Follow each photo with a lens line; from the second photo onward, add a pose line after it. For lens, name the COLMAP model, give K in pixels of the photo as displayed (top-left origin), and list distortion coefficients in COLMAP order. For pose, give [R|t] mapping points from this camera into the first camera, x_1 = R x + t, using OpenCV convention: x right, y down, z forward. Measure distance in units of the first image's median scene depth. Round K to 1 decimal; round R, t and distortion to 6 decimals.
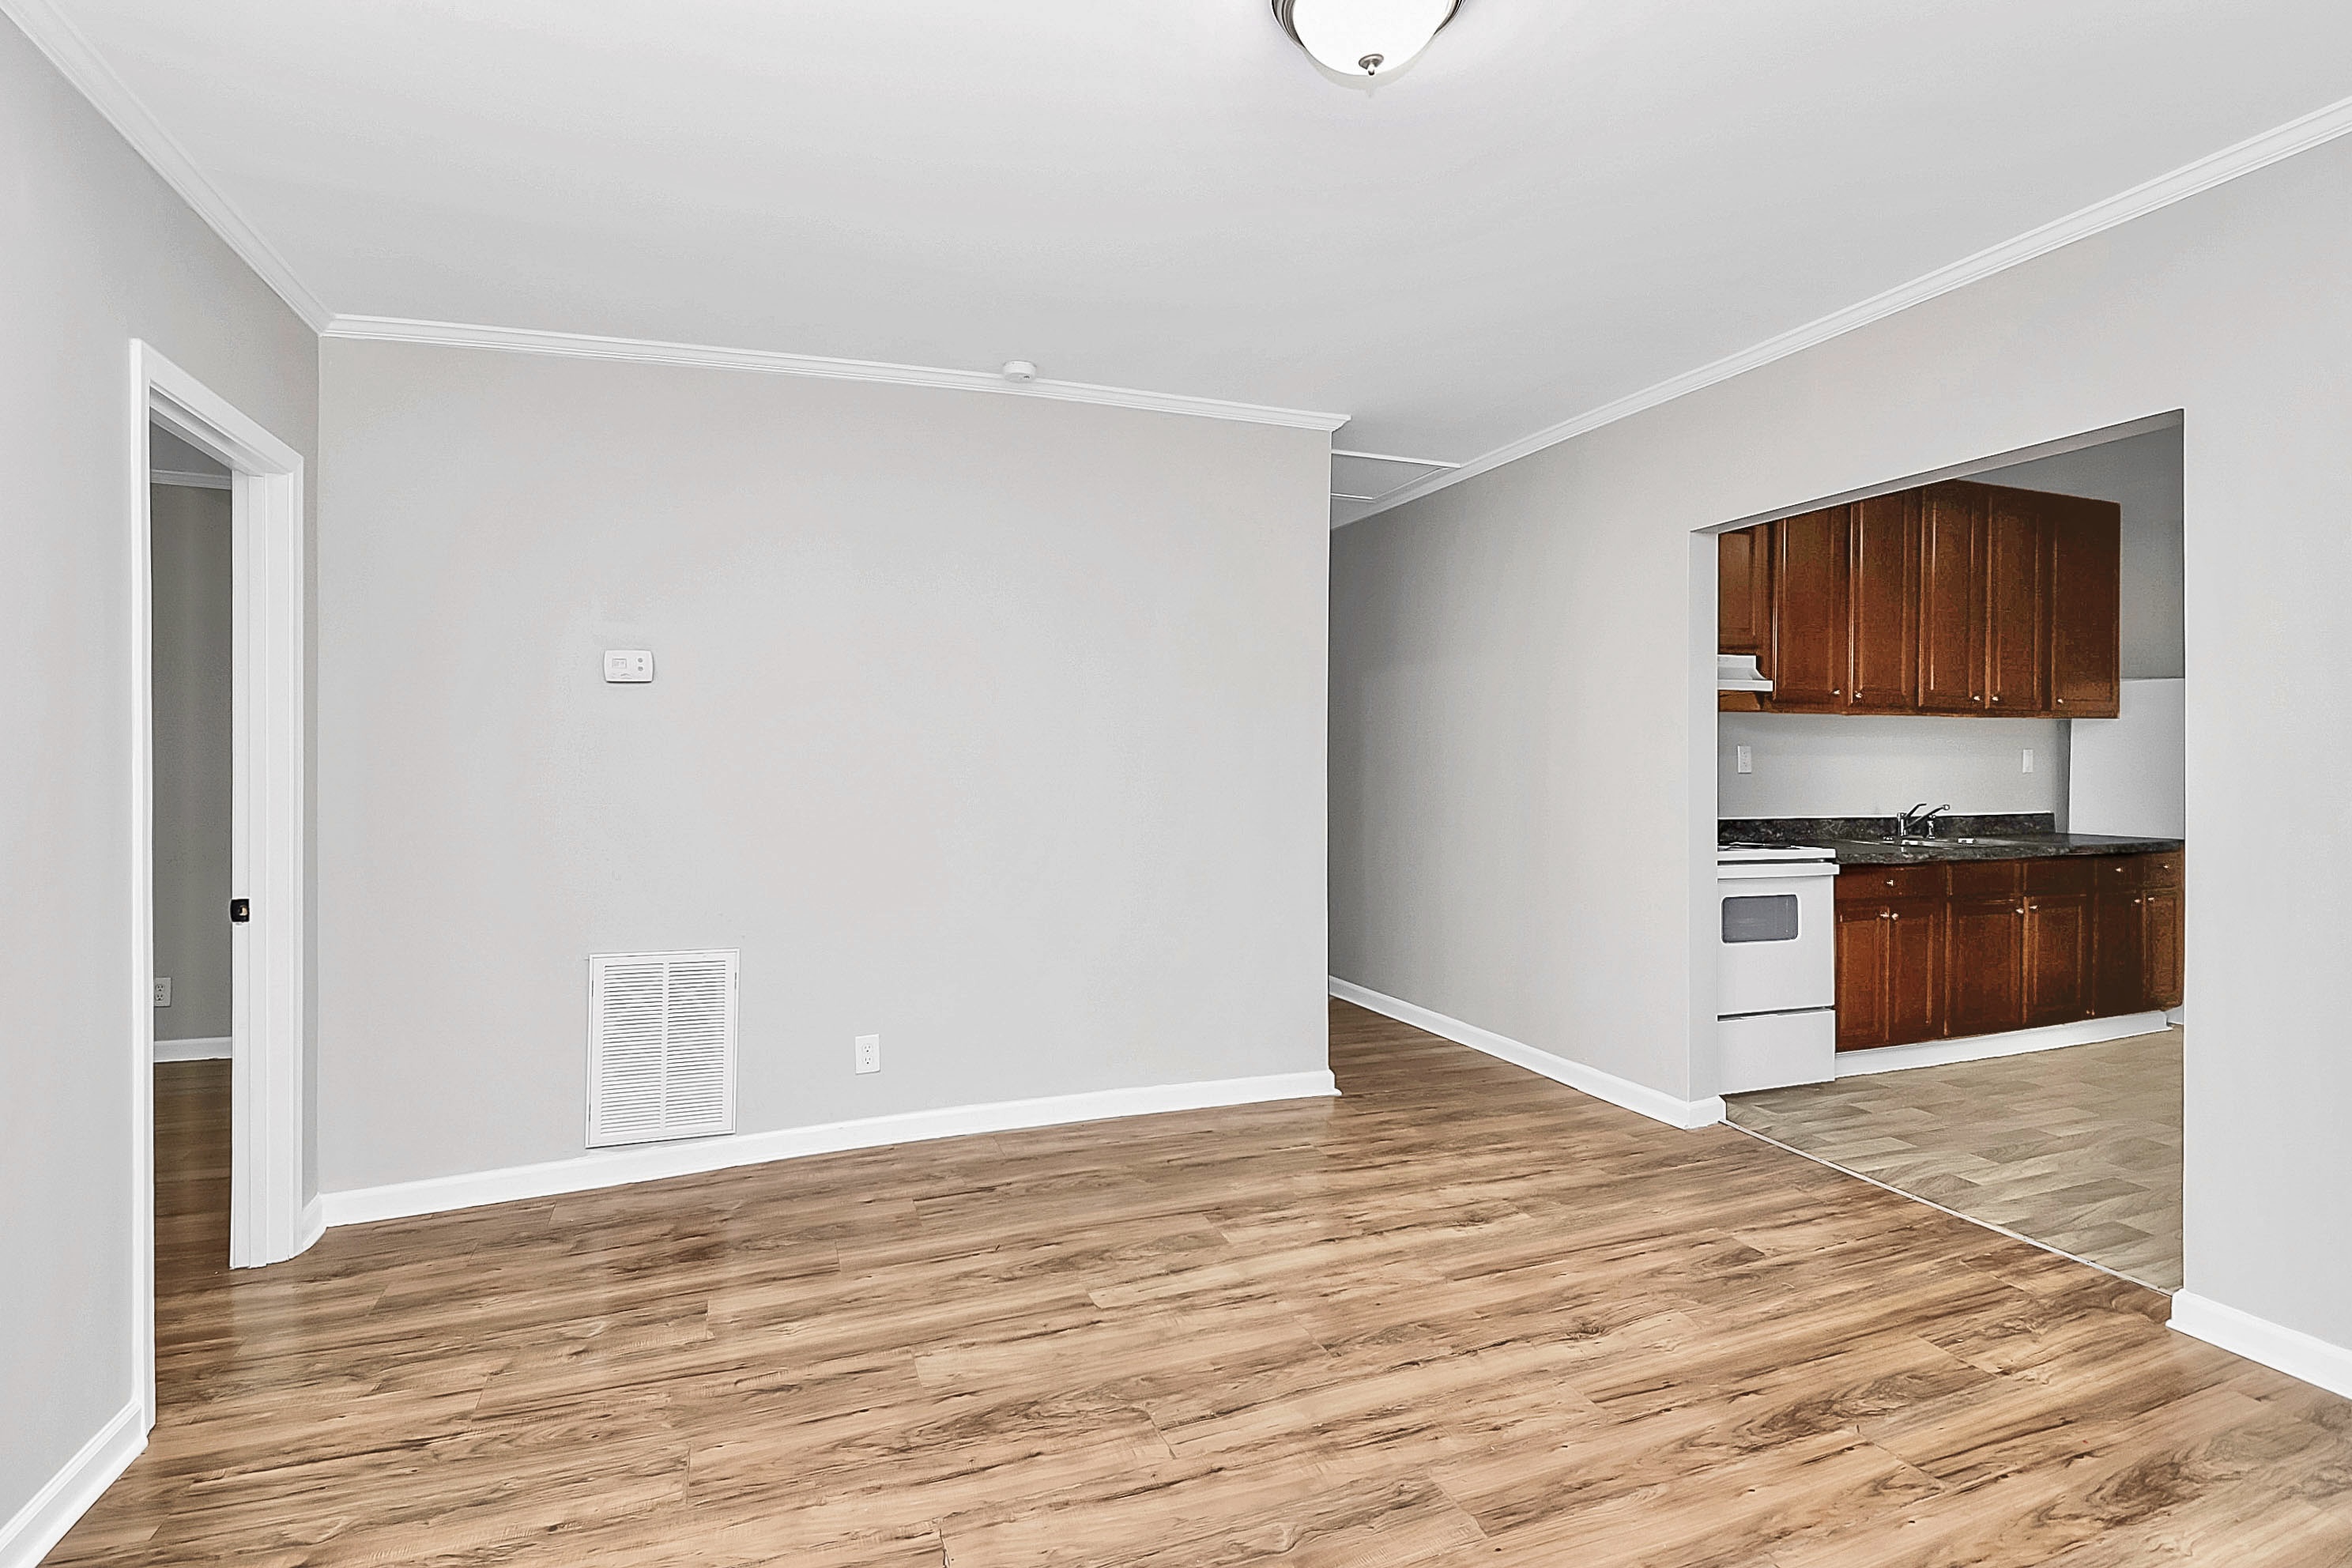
lens RADIAL K [[1135.7, 0, 1186.5], [0, 1135.7, 767.2], [0, 0, 1]] dist [-0.009221, -0.001024]
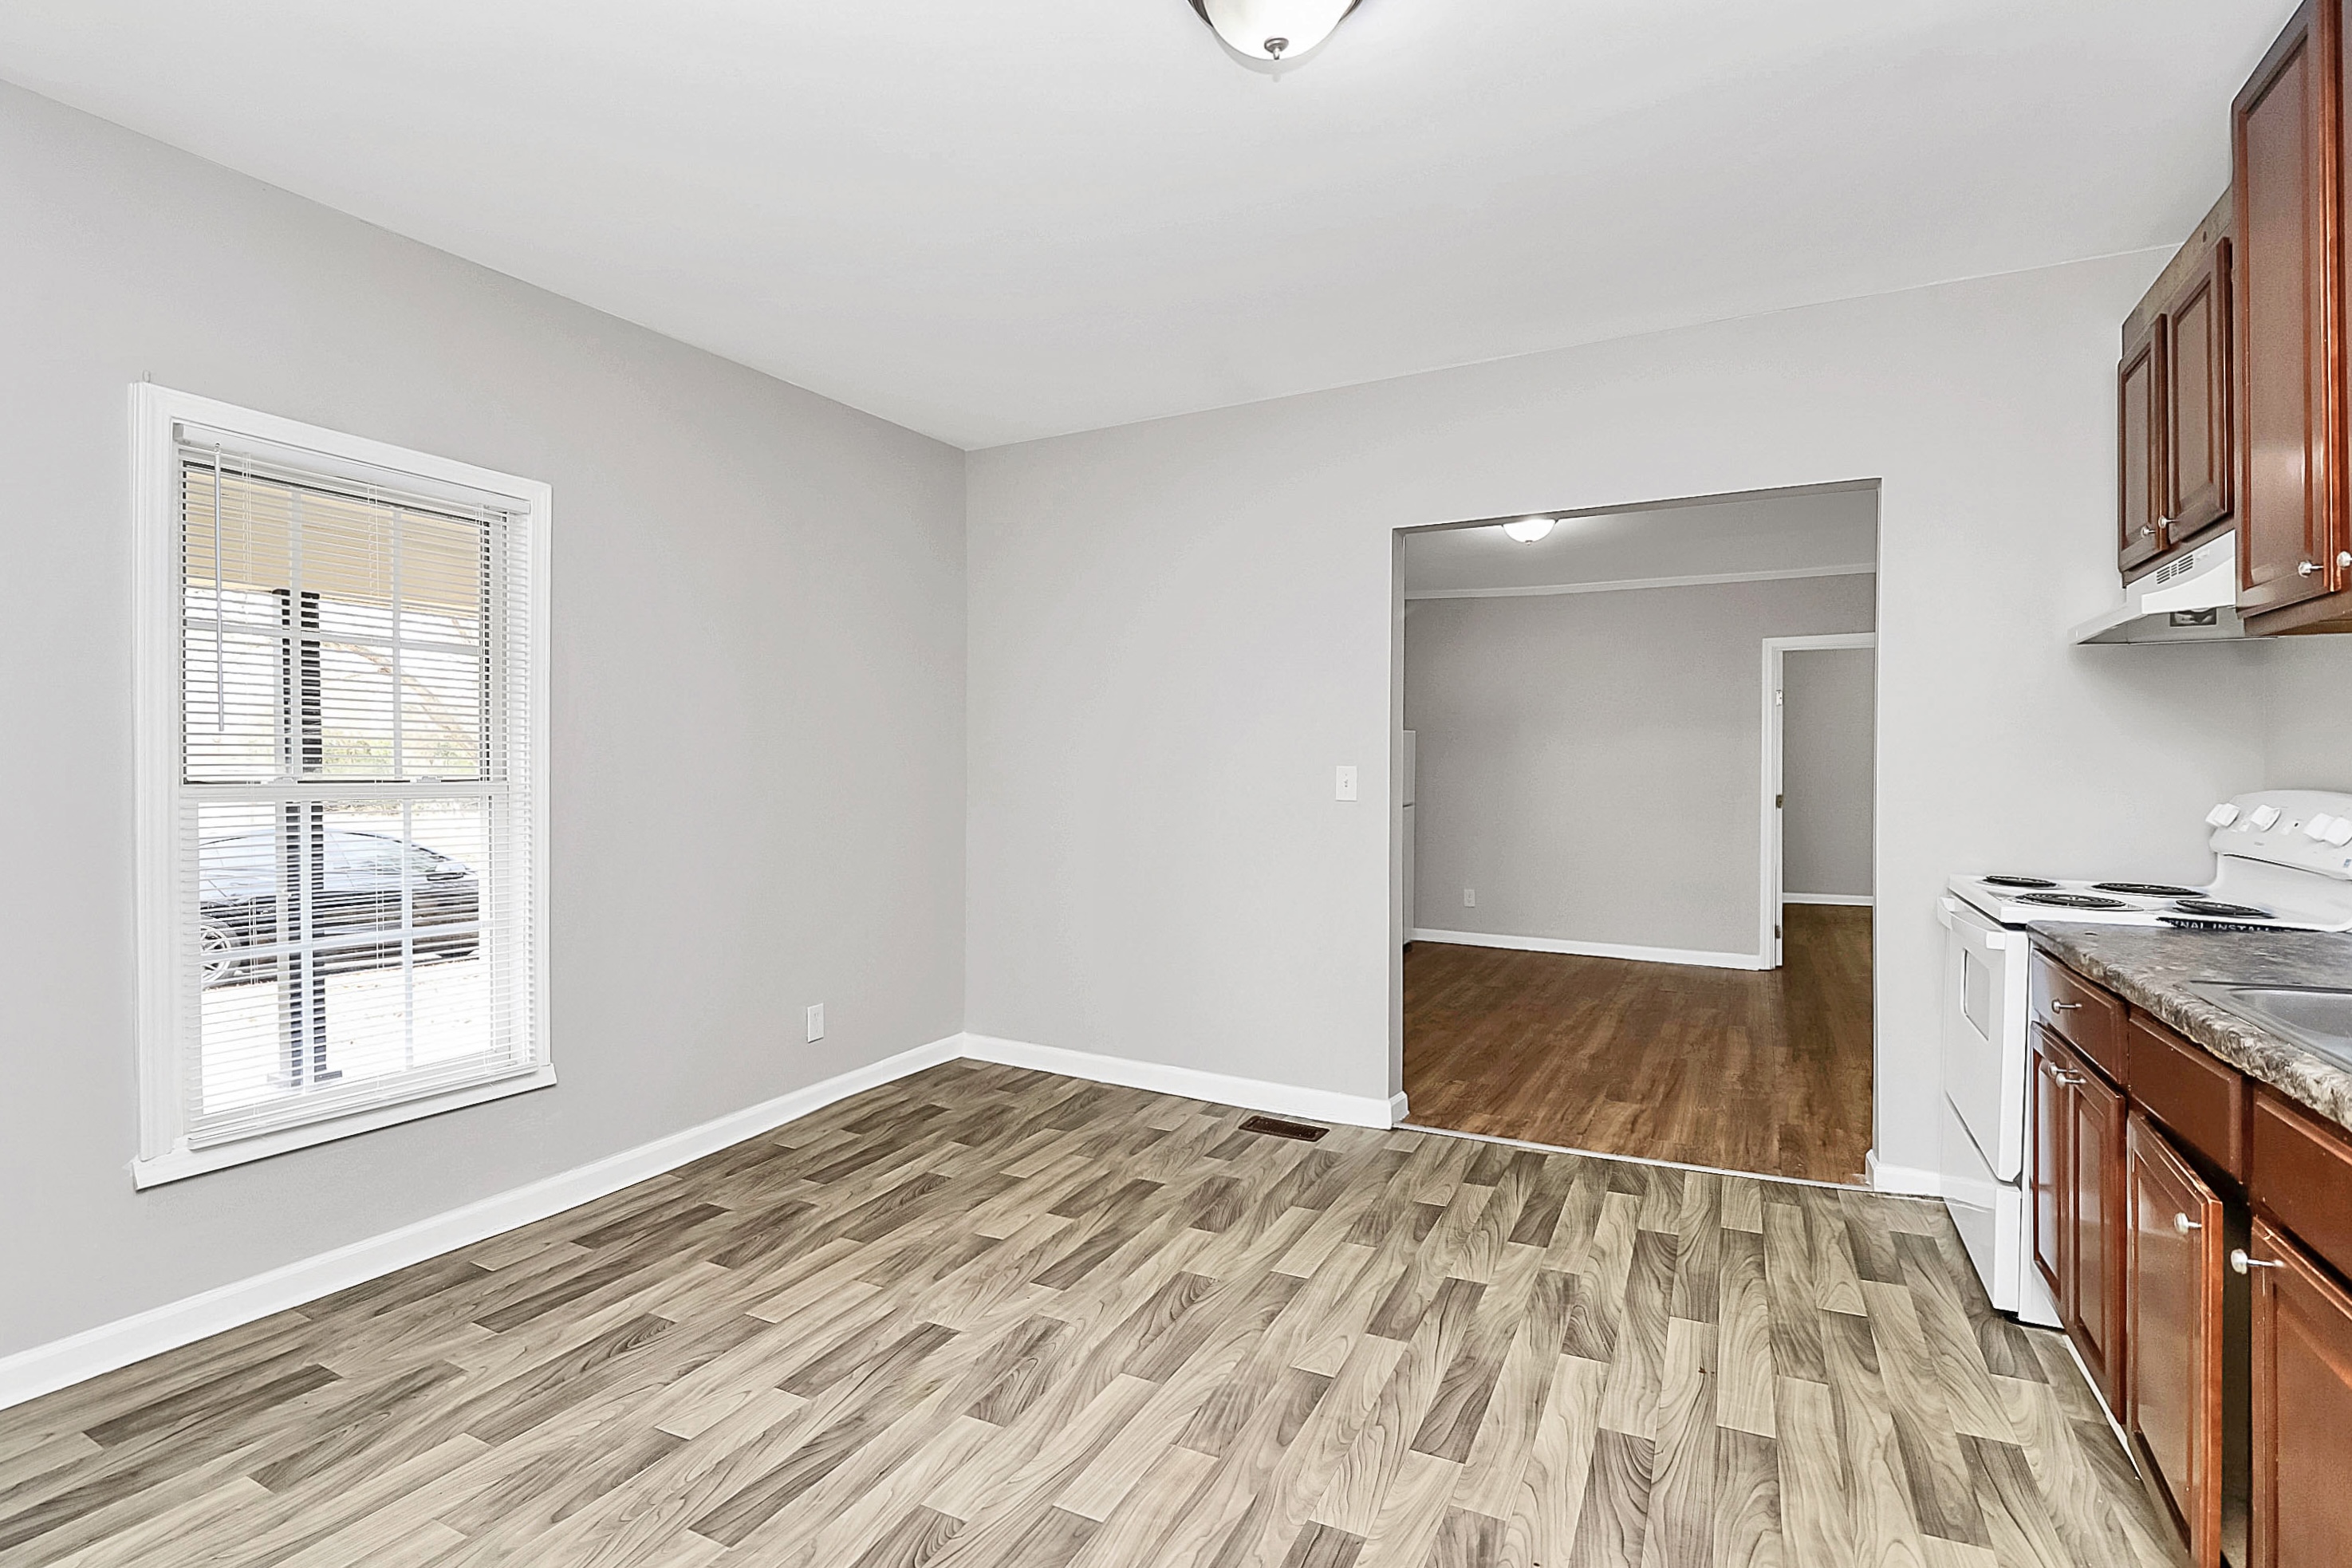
lens RADIAL K [[1082.0, 0, 1158.5], [0, 1082.0, 764.1], [0, 0, 1]] dist [-0.023132, -0.002136]
pose [[-0.764984, -0.021441, -0.643693, 1.629512], [-0.025470, 0.999671, -0.003029, 0.017281], [0.643546, 0.014077, -0.765278, 1.477356]]
